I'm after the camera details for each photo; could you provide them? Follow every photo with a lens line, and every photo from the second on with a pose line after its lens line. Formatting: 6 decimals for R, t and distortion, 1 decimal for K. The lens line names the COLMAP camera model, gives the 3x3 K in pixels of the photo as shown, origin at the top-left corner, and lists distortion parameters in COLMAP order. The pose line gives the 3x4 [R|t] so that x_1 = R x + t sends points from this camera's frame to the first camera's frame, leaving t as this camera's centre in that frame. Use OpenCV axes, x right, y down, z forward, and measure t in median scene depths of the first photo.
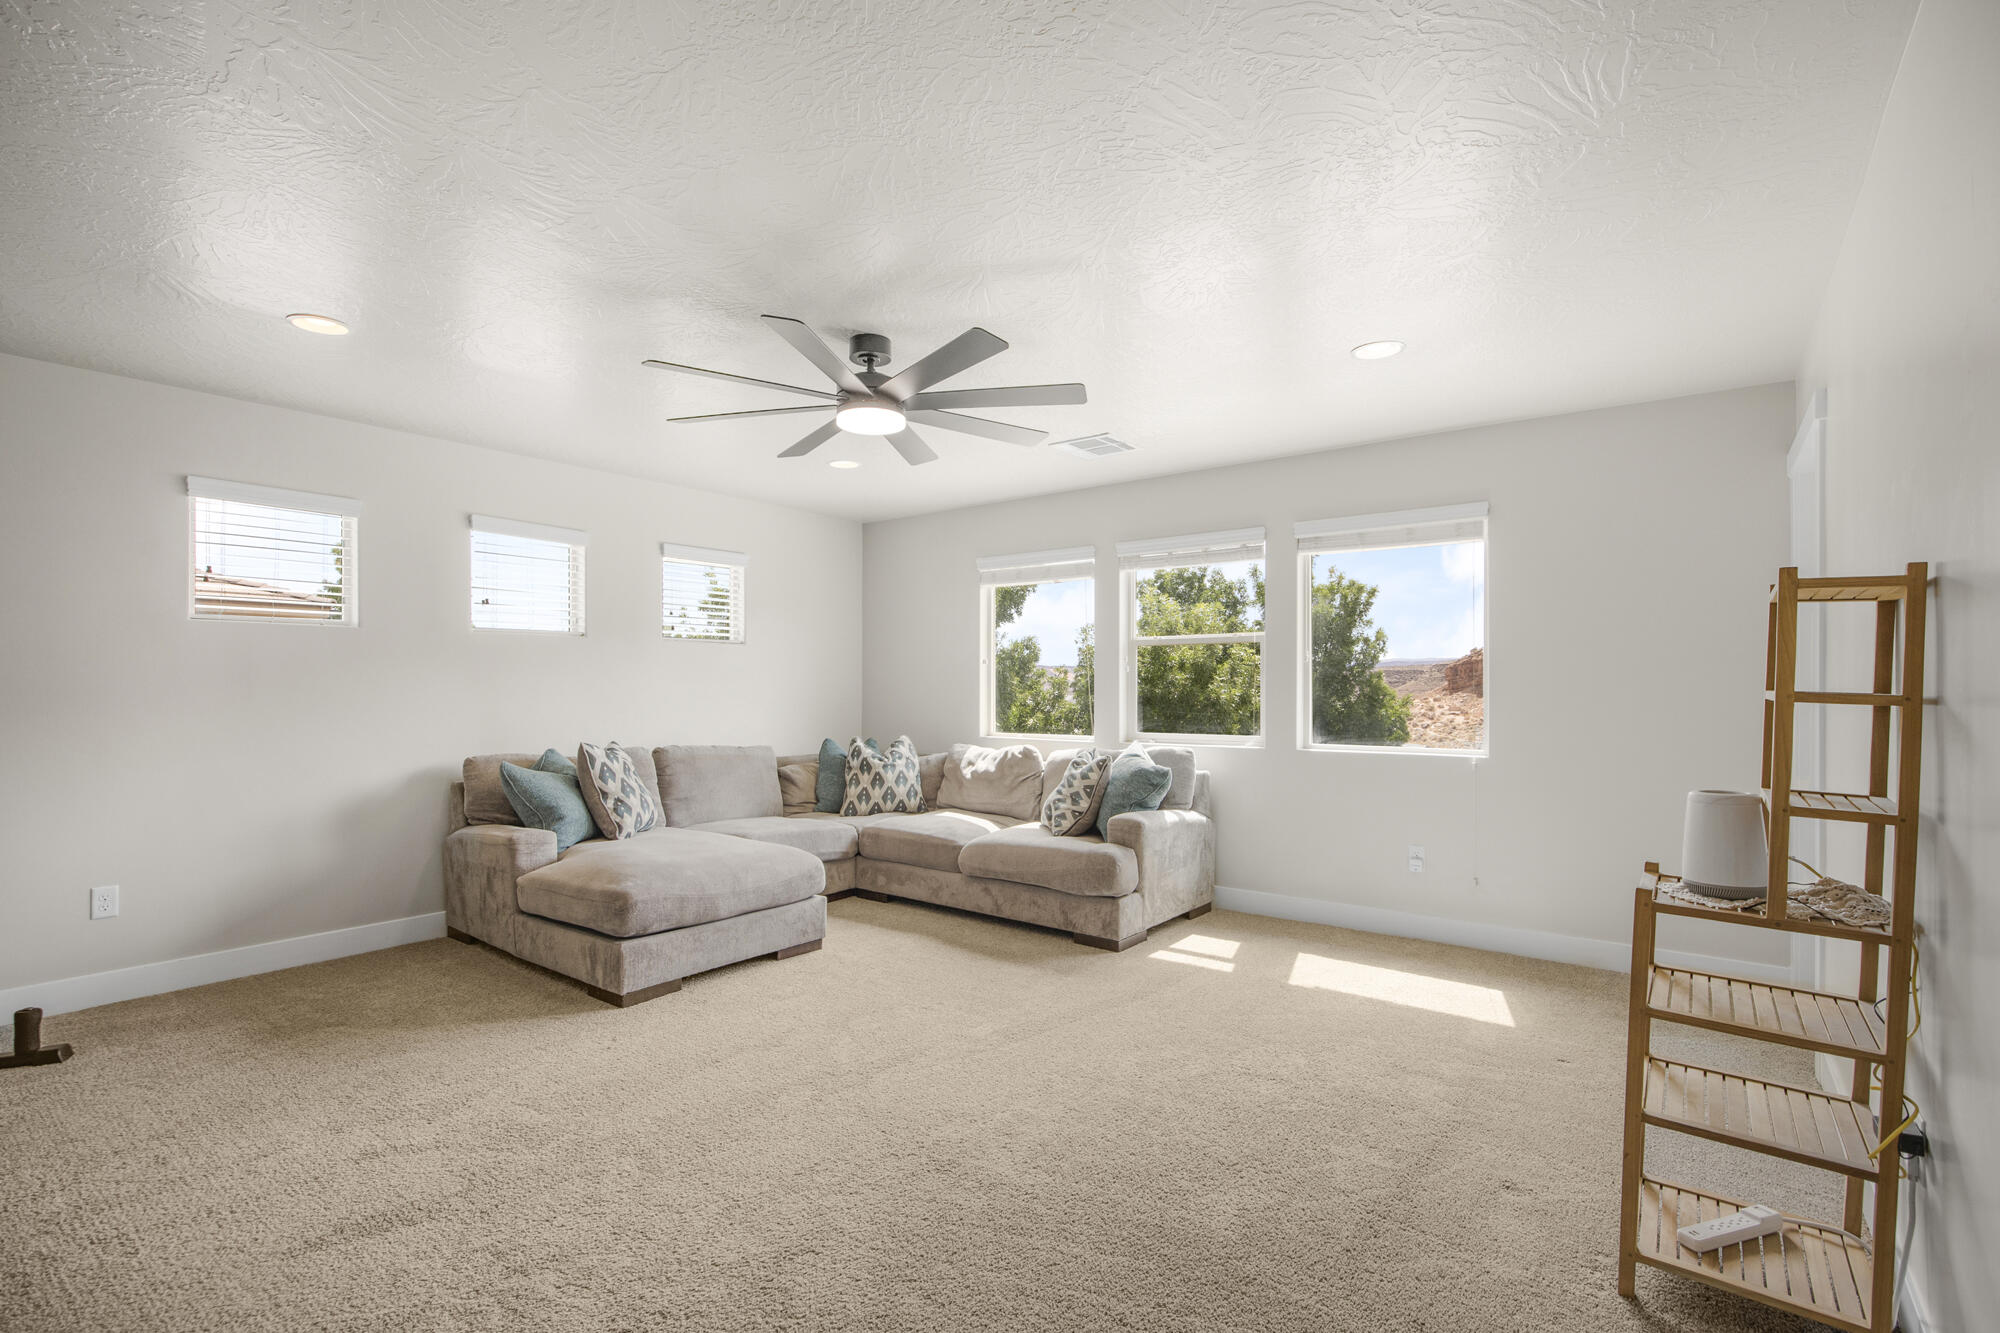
lens RADIAL K [[912.1, 0, 1000.0], [0, 912.1, 666.5], [0, 0, 1]] dist [-0.001447, -0.000484]
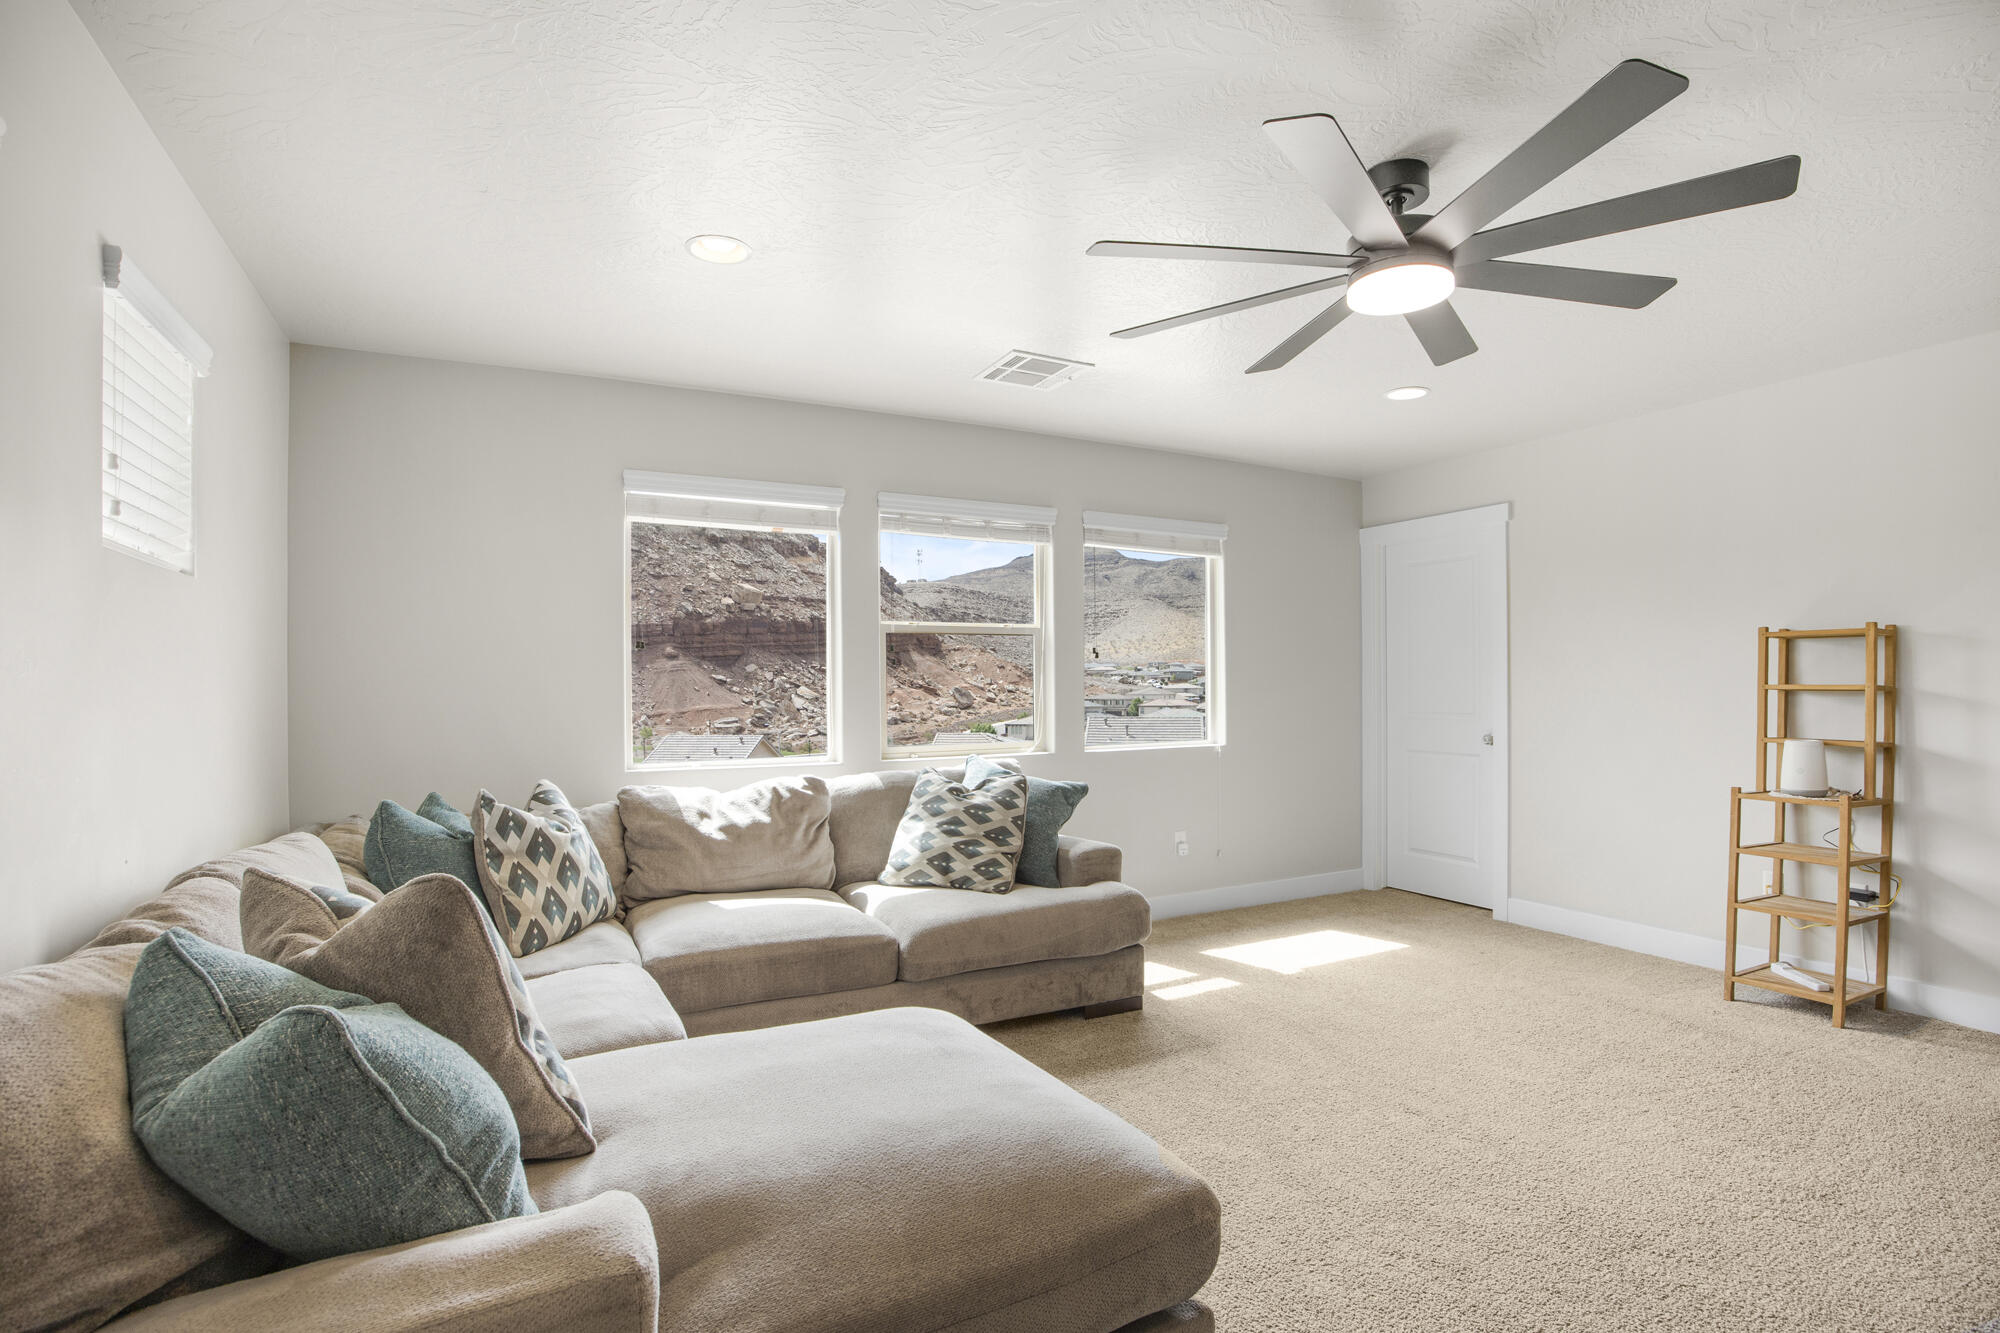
lens RADIAL K [[962.1, 0, 1000.0], [0, 962.1, 666.5], [0, 0, 1]] dist [-0.077484, 0.029610]
pose [[0.424629, 0.013284, 0.905270, -0.659814], [-0.014982, 0.999859, -0.007645, 0.013269], [-0.905243, -0.010317, 0.424768, 0.710061]]
